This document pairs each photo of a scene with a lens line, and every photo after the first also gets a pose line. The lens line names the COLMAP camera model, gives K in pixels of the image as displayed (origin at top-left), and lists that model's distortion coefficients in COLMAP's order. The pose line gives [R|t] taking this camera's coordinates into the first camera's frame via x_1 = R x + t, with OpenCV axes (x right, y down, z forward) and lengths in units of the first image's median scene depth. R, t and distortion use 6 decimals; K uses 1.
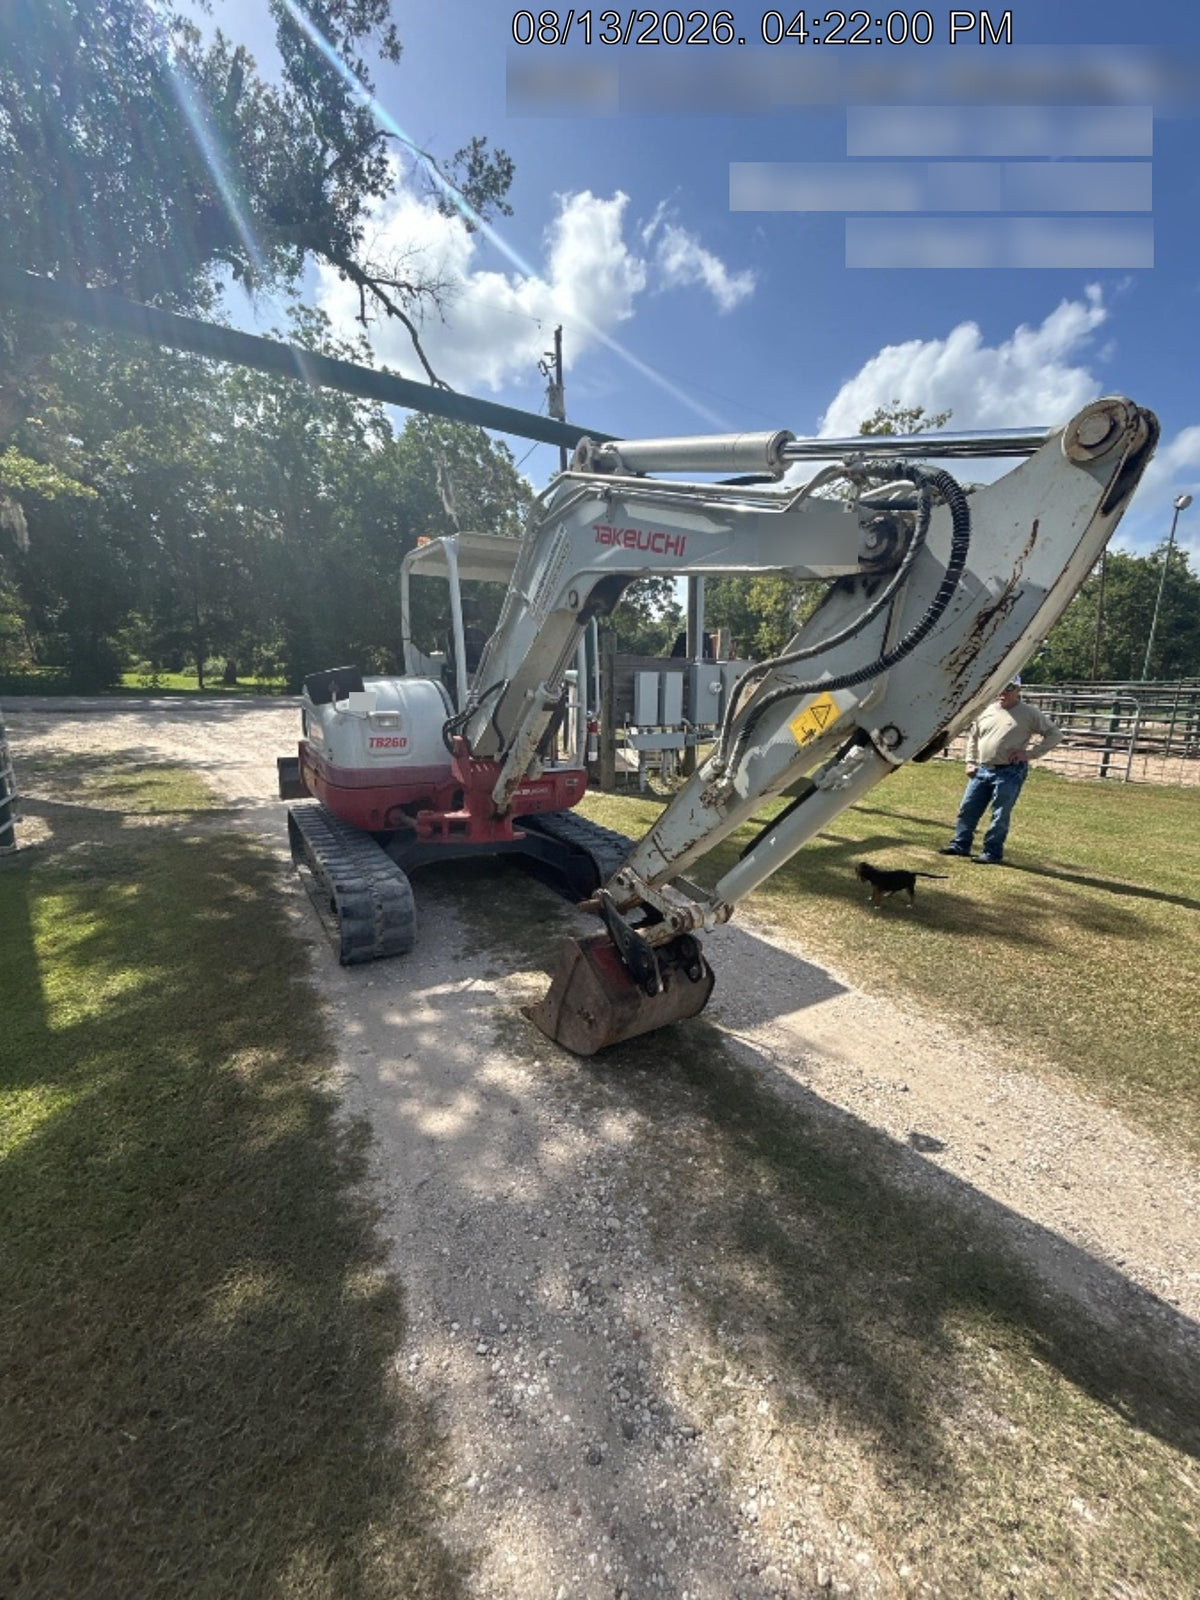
lens RADIAL K [[647.2, 0, 605.9], [0, 647.2, 801.6], [0, 0, 1]] dist [-0.001233, -0.000368]
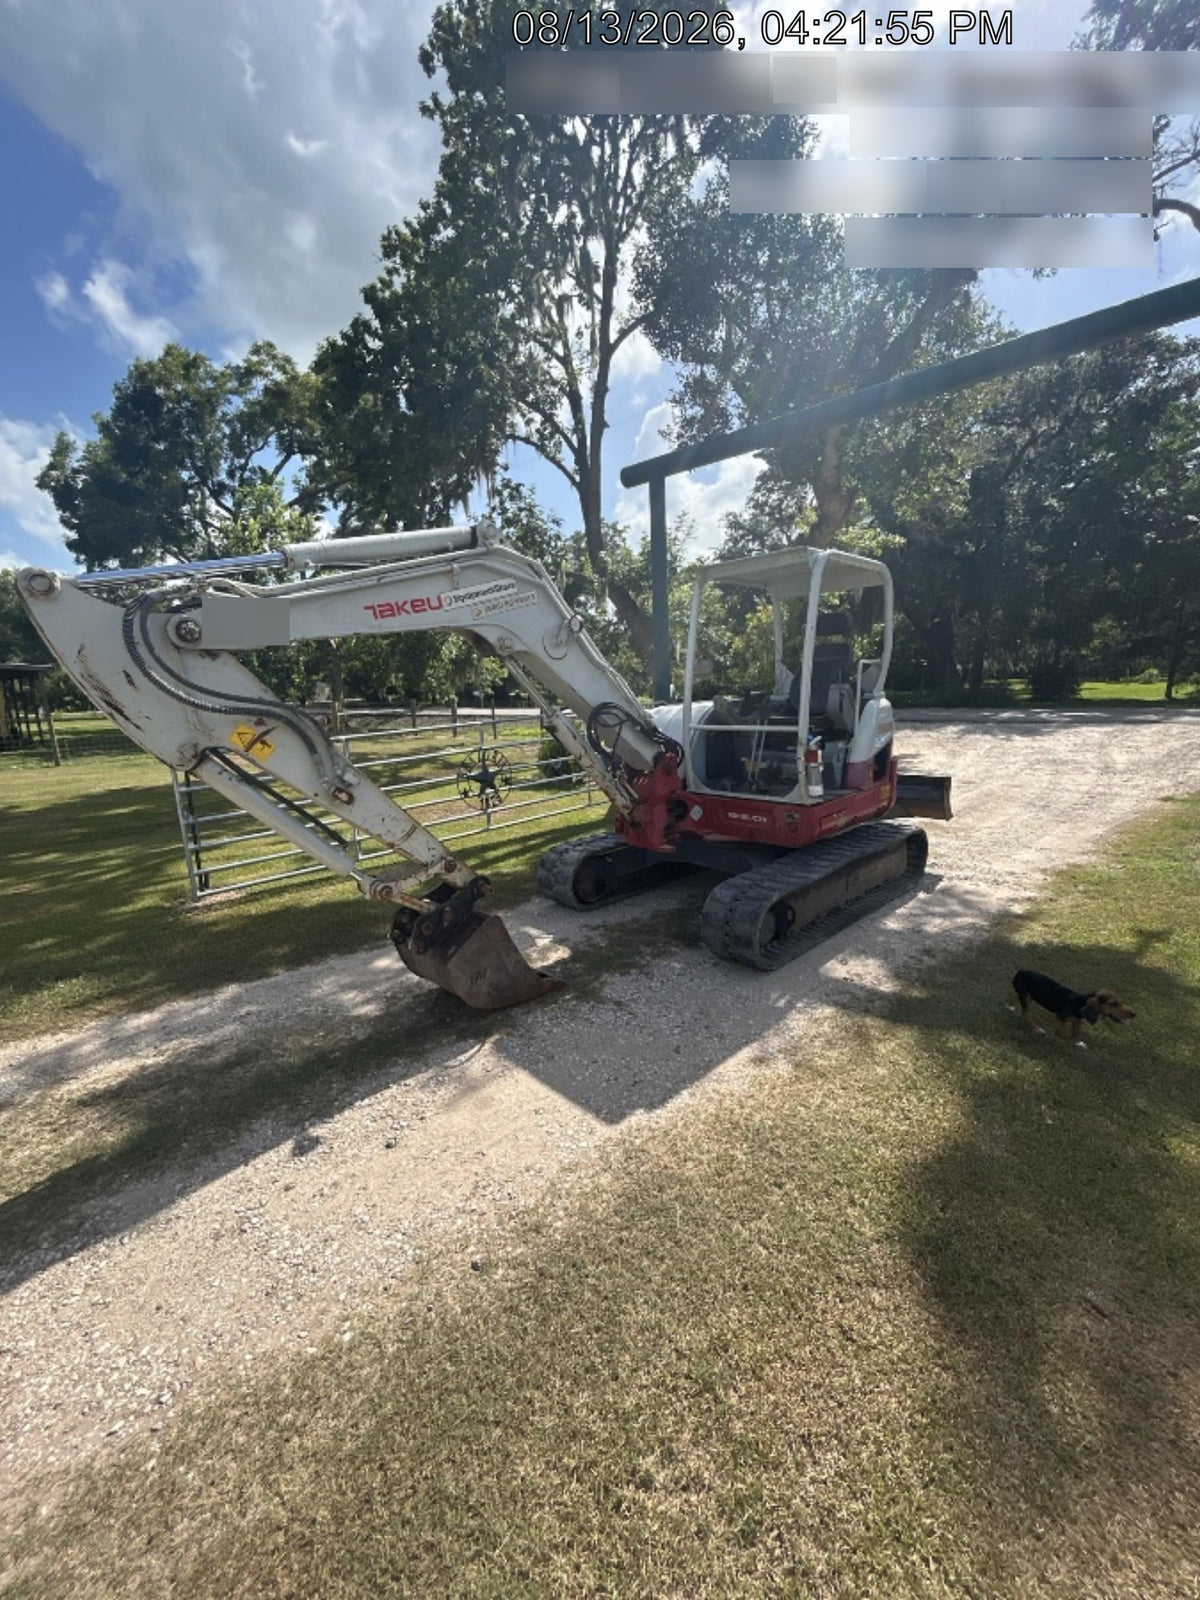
lens RADIAL K [[647.2, 0, 601.1], [0, 647.2, 801.4], [0, 0, 1]] dist [-0.001233, -0.000368]
pose [[0.199293, 0.140926, -0.969754, 1.520997], [-0.153134, 0.981926, 0.111225, -0.222721], [0.967901, 0.126336, 0.217271, 1.146340]]
